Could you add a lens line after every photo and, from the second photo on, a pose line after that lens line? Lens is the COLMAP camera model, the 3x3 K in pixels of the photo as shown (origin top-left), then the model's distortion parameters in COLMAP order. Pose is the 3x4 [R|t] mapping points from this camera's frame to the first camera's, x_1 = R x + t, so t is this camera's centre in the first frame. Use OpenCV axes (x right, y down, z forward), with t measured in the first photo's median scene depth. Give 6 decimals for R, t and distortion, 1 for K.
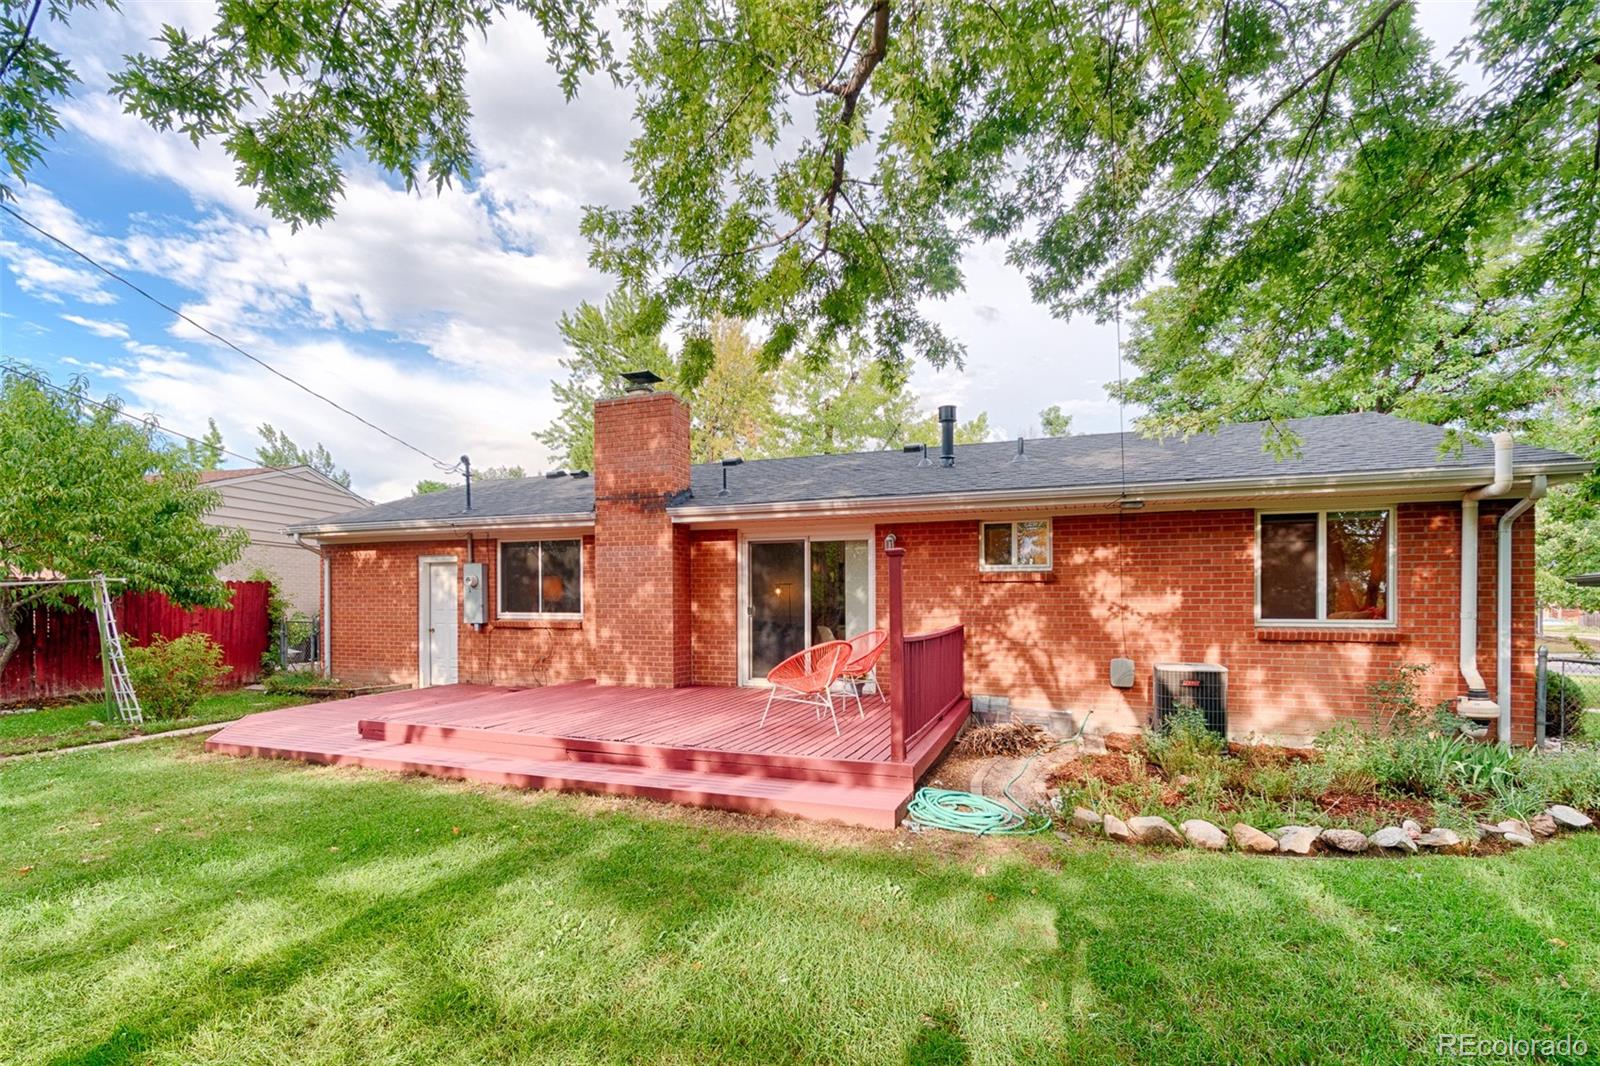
lens RADIAL K [[717.0, 0, 797.0], [0, 717.0, 606.1], [0, 0, 1]] dist [-0.000874, 0.000053]
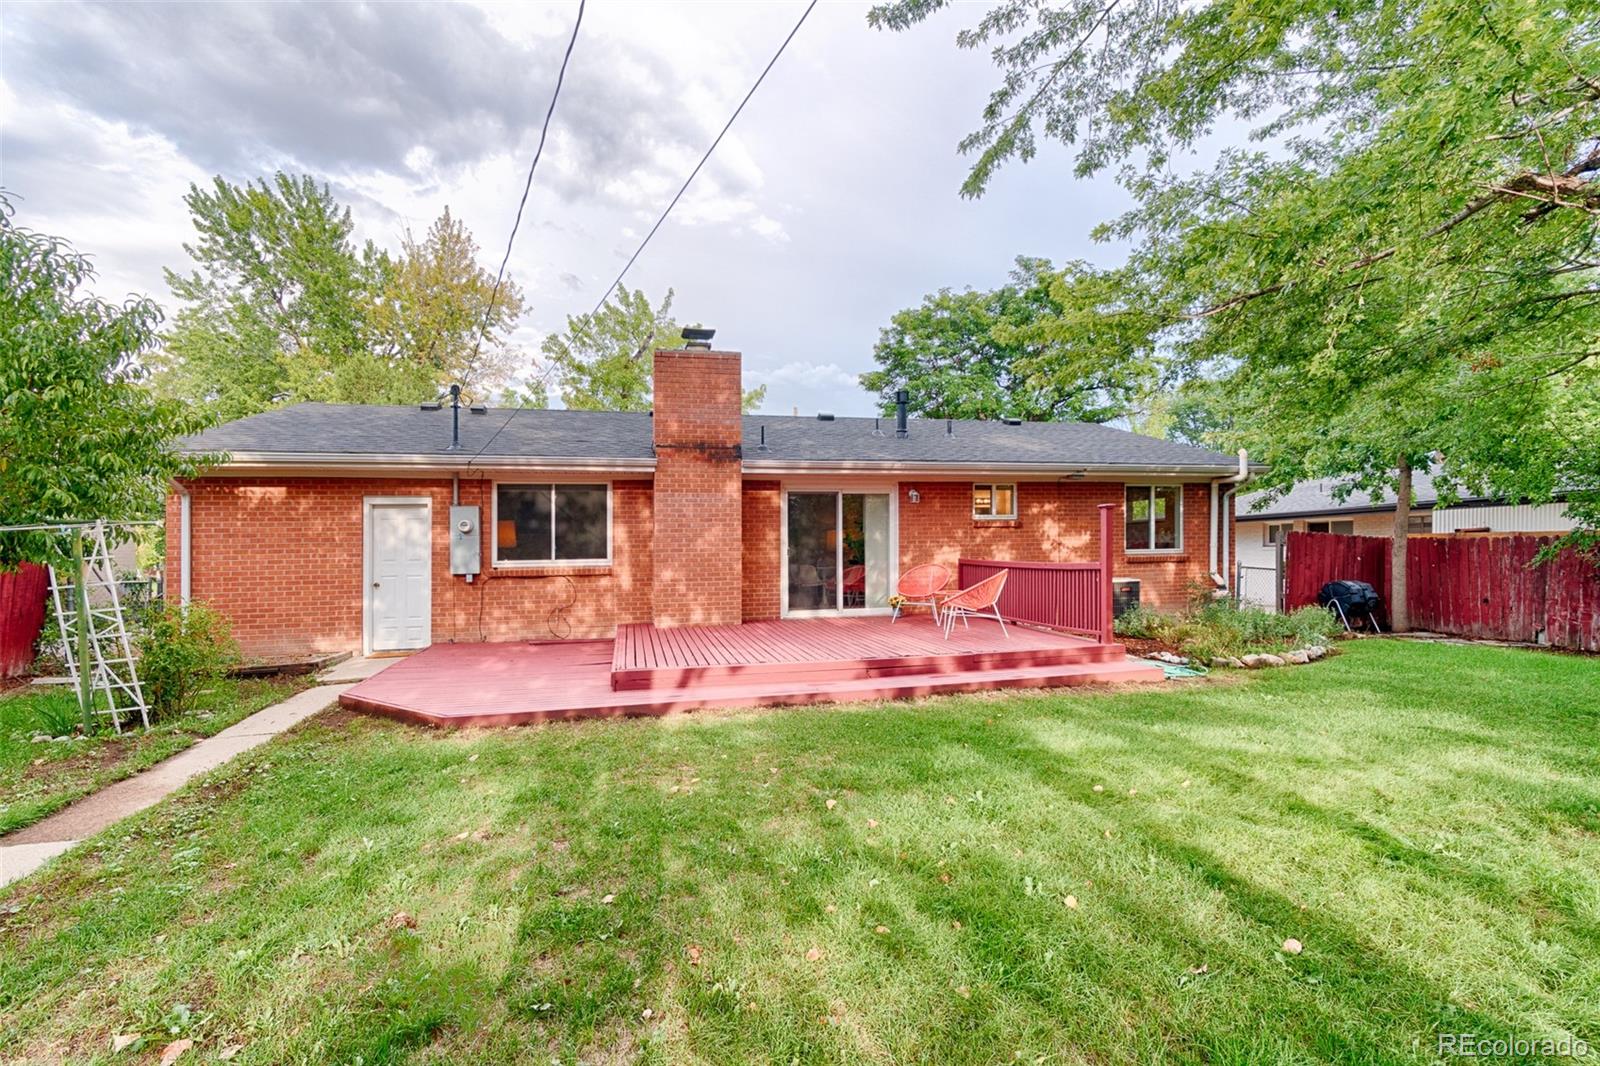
lens RADIAL K [[667.7, 0, 799.8], [0, 667.7, 562.2], [0, 0, 1]] dist [-0.003384, -0.000176]
pose [[0.839791, -0.029363, 0.542116, -0.635549], [0.019366, 0.999521, 0.024137, -0.002317], [-0.542565, -0.009772, 0.839957, 0.087491]]
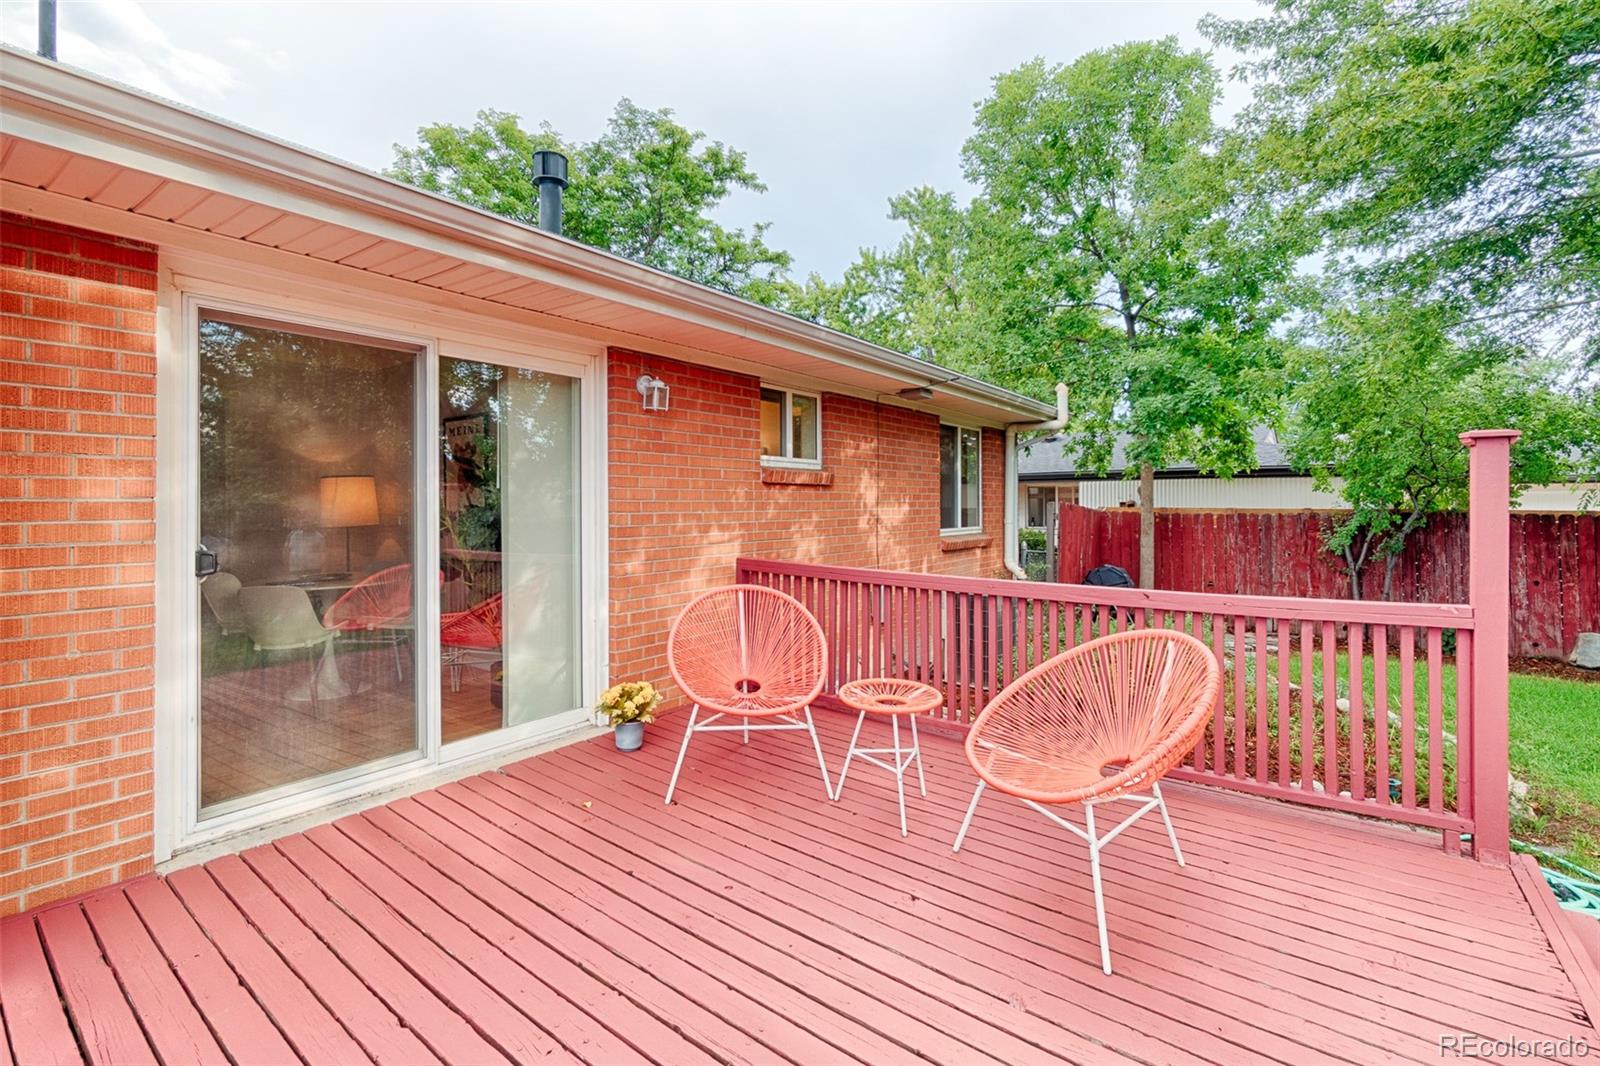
lens RADIAL K [[704.9, 0, 794.2], [0, 704.9, 507.0], [0, 0, 1]] dist [0.000723, 0.000007]
pose [[0.294532, -0.009093, 0.955598, -0.261461], [-0.000165, 0.999954, 0.009567, -0.015413], [-0.955641, -0.002976, 0.294517, 0.700157]]
